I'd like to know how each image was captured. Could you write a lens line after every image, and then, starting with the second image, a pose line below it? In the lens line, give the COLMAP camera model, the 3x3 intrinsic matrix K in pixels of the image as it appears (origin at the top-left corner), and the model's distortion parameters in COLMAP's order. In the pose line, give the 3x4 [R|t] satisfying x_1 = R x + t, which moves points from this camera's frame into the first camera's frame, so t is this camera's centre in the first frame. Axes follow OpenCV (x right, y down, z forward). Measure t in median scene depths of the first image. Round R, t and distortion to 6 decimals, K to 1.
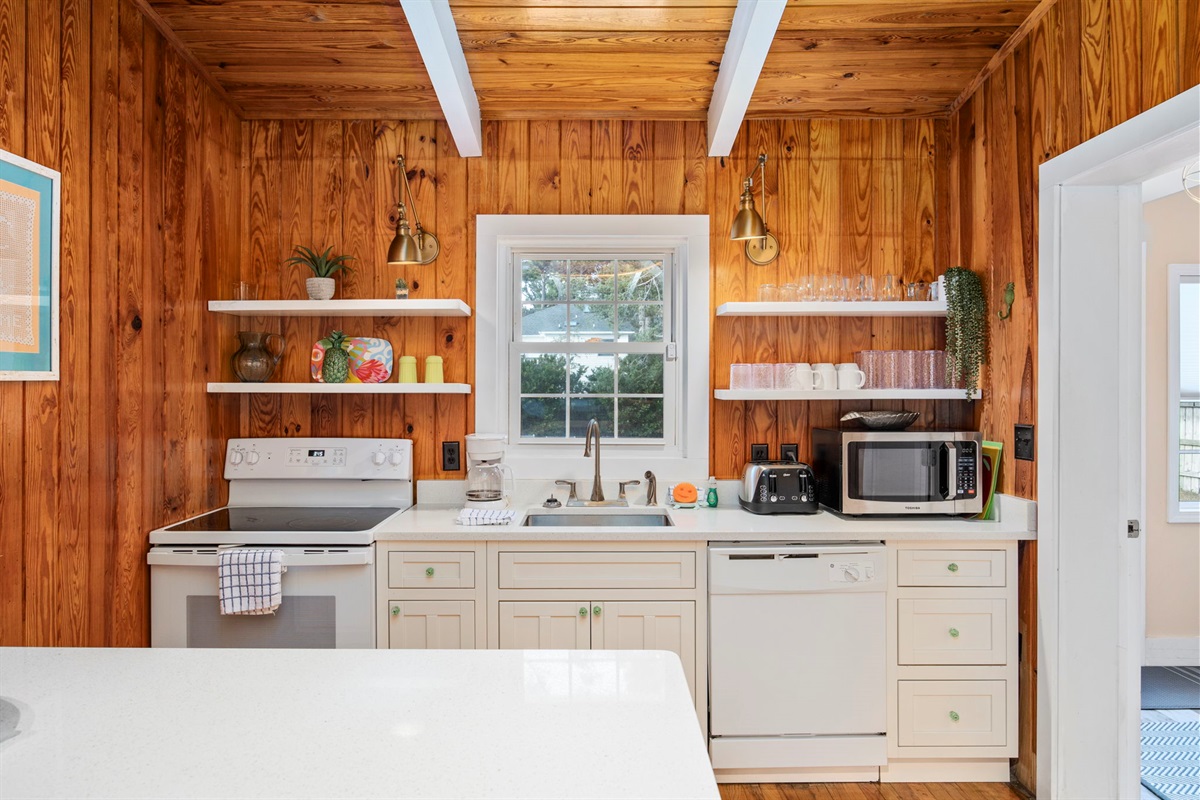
lens RADIAL K [[775.8, 0, 597.9], [0, 775.8, 395.6], [0, 0, 1]] dist [-0.012451, 0.000480]
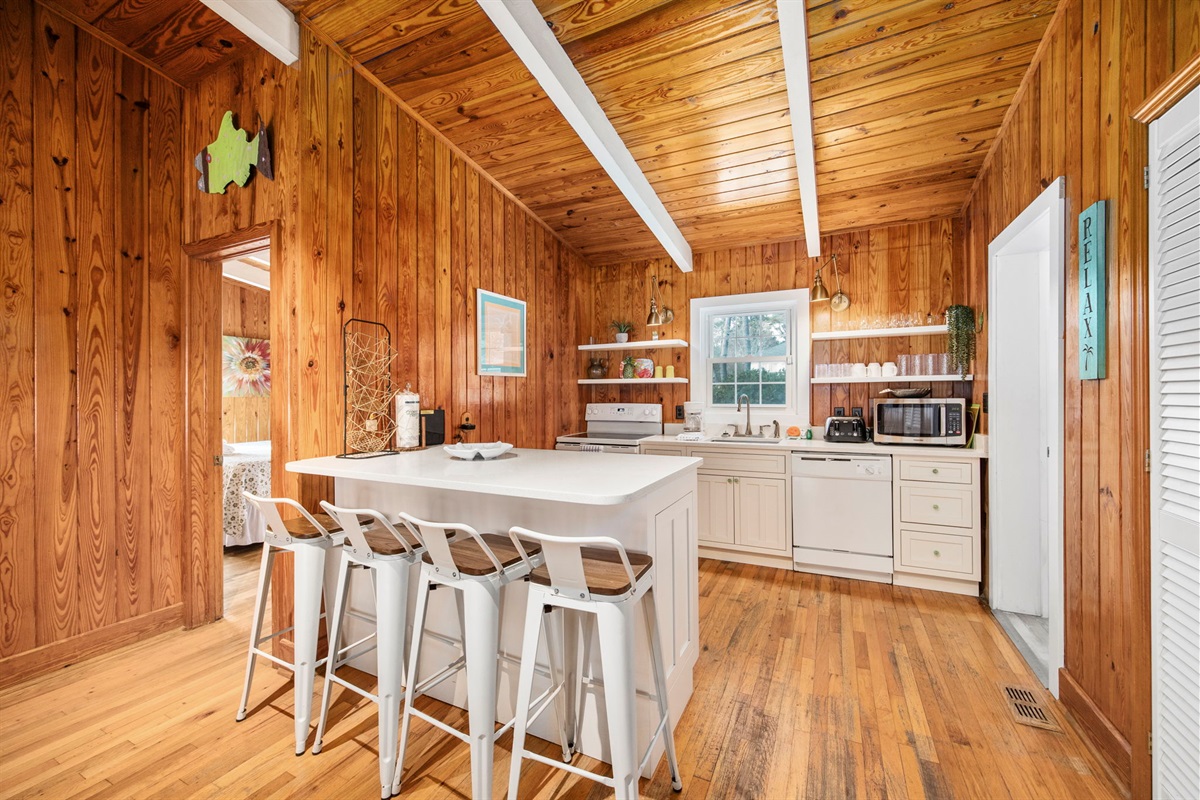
lens RADIAL K [[464.7, 0, 610.3], [0, 464.7, 398.3], [0, 0, 1]] dist [-0.005479, 0.000235]
pose [[0.907908, -0.002860, -0.419160, 0.182022], [0.004807, 0.999982, 0.003588, 0.034609], [0.419142, -0.005273, 0.907905, -0.258466]]
